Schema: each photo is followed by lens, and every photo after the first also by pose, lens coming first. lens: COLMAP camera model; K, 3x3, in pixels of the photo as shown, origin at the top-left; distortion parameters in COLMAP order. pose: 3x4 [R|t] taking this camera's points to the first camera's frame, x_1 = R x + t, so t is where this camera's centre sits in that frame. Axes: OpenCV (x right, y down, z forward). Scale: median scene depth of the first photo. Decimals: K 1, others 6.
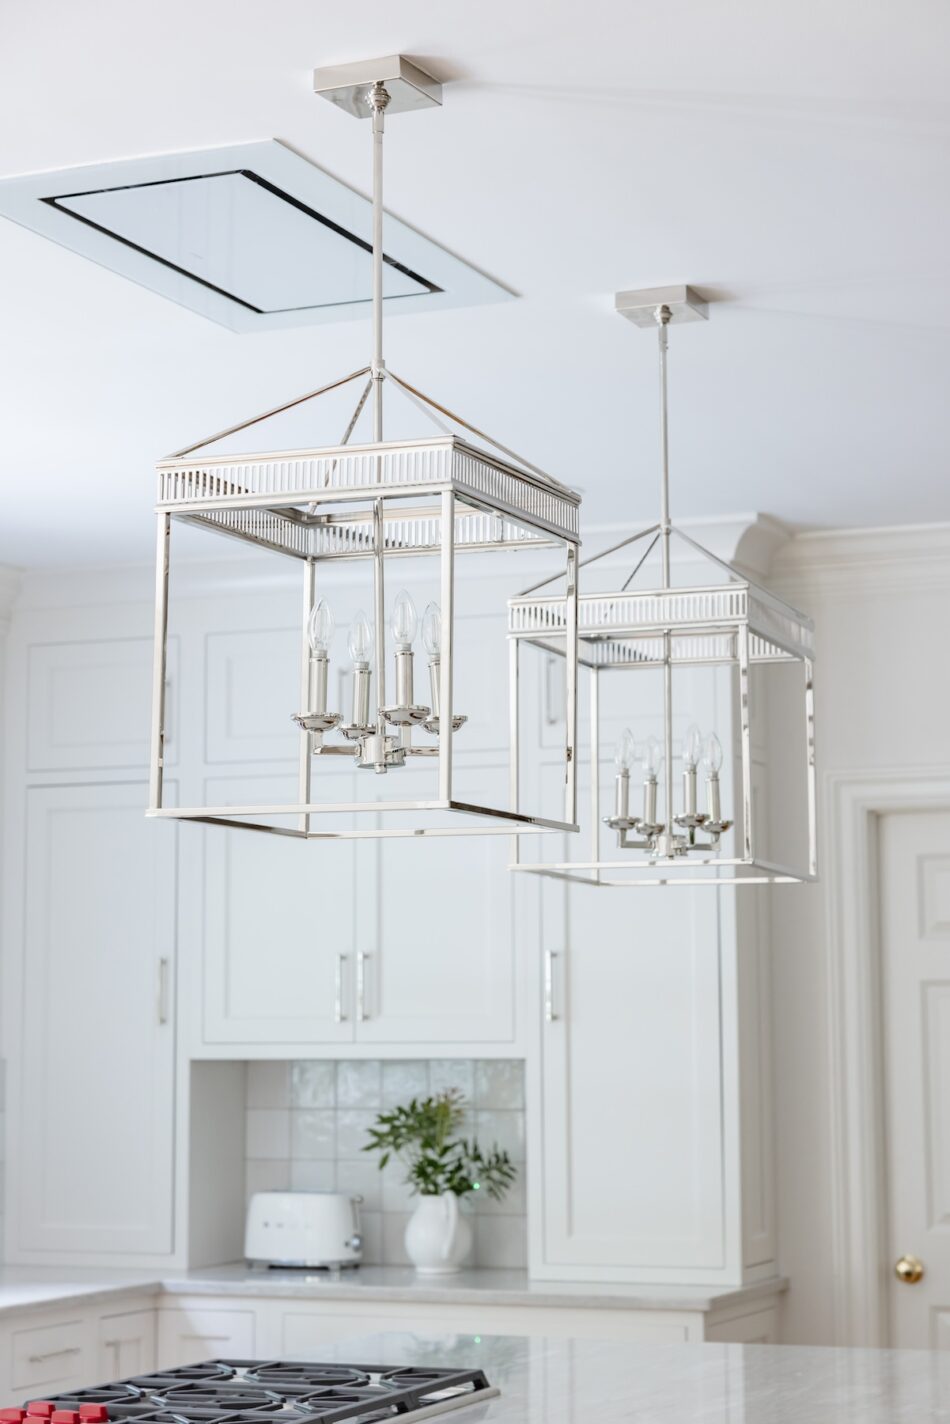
lens RADIAL K [[2774.0, 0, 475.0], [0, 2774.0, 712.0], [0, 0, 1]] dist [0.043069, 0.051747]
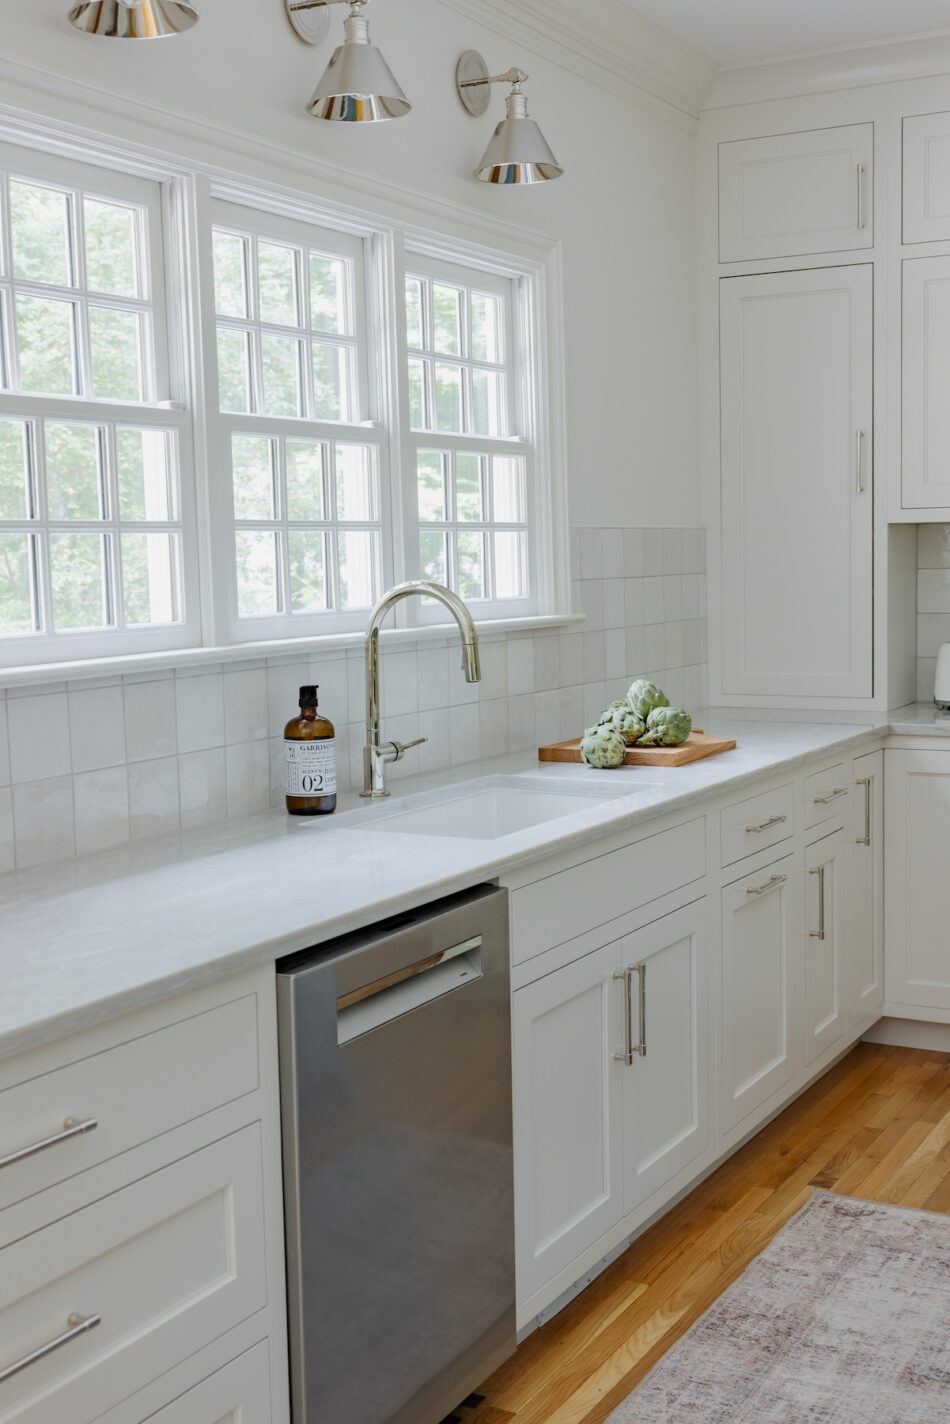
lens RADIAL K [[1670.4, 0, 475.0], [0, 1670.4, 712.0], [0, 0, 1]] dist [-0.060534, 0.025258]
pose [[0.993099, -0.006546, -0.117097, -0.191448], [0.031631, 0.976392, 0.213679, 0.054145], [0.112934, -0.215908, 0.969861, 0.341150]]
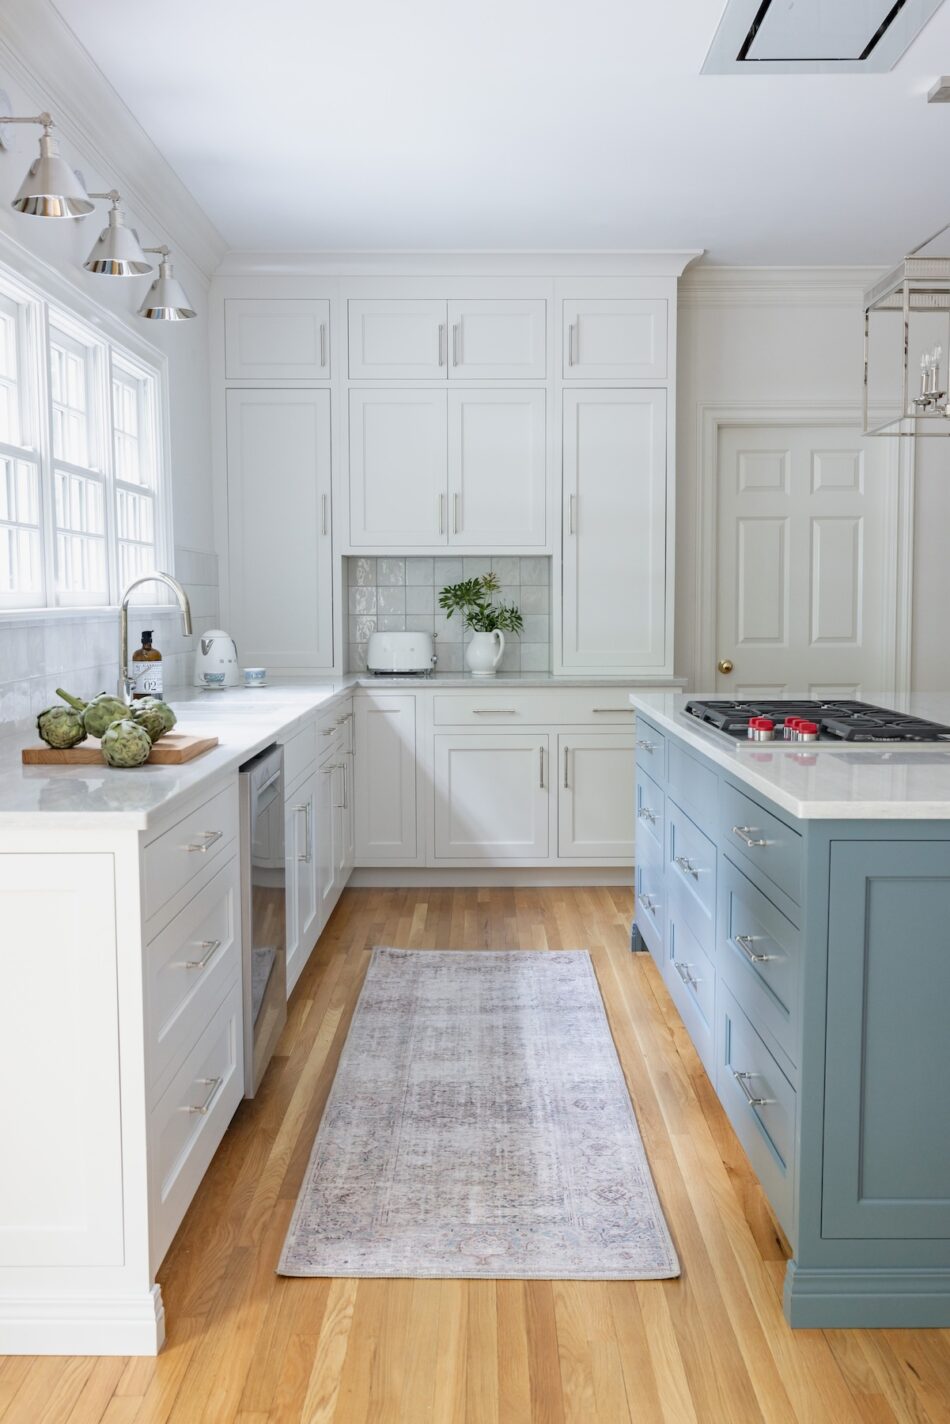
lens RADIAL K [[1405.0, 0, 475.0], [0, 1405.0, 712.0], [0, 0, 1]] dist [-0.002970, -0.005697]
pose [[0.918958, -0.029409, 0.393258, -0.377160], [-0.049310, 0.980820, 0.188575, 0.053882], [-0.391261, -0.192684, 0.899882, 0.175790]]
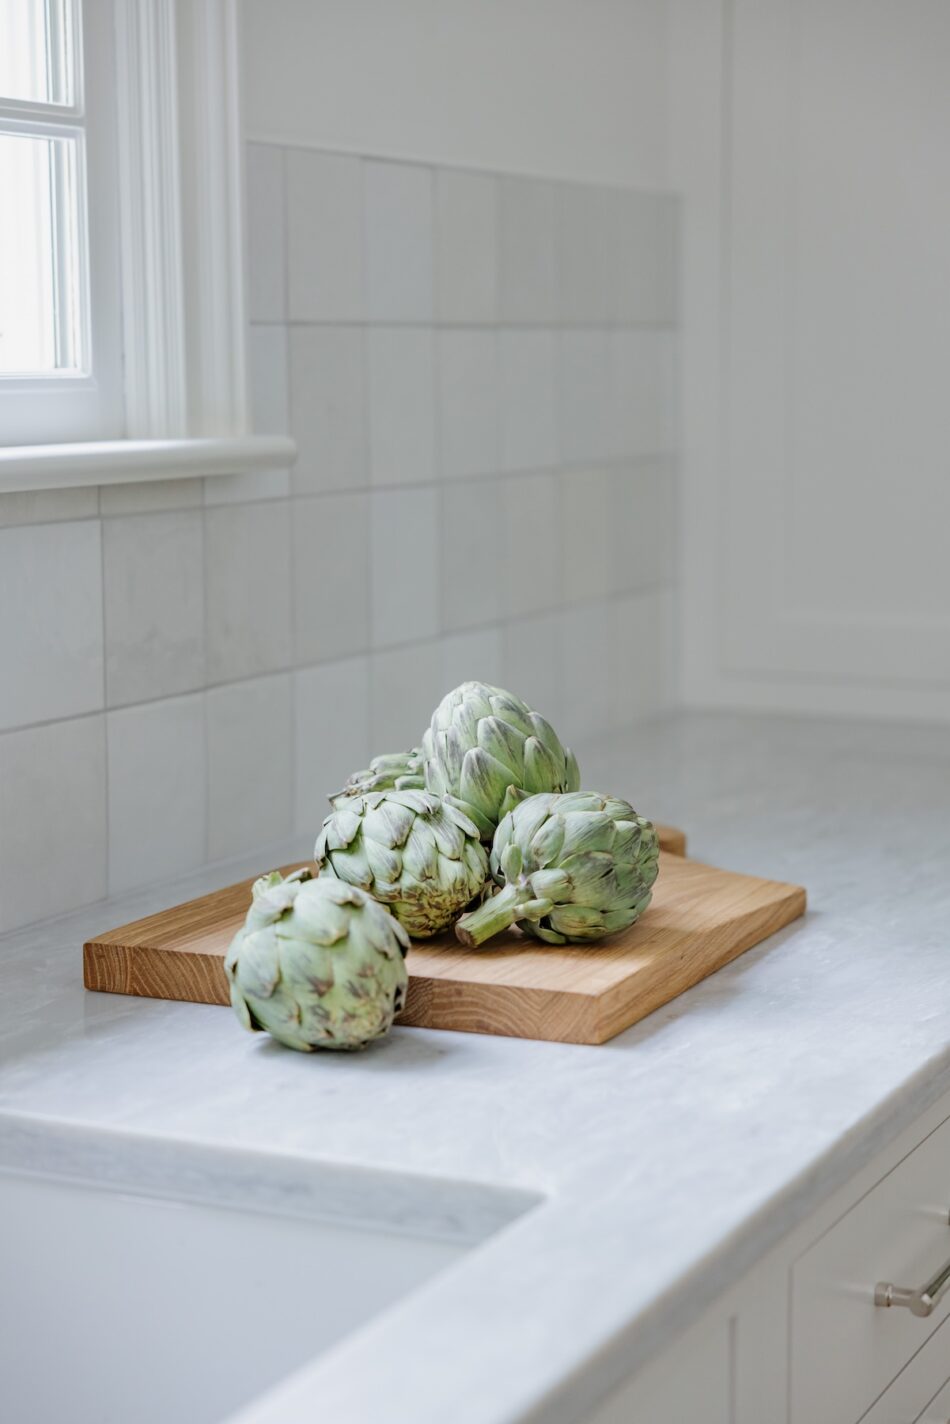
lens RADIAL K [[2774.0, 0, 475.0], [0, 2774.0, 712.0], [0, 0, 1]] dist [0.043069, 0.051747]
pose [[0.999546, 0.007393, -0.029195, -0.194086], [0.000257, 0.967268, 0.253757, 0.101473], [0.030116, -0.253650, 0.966827, 0.635758]]
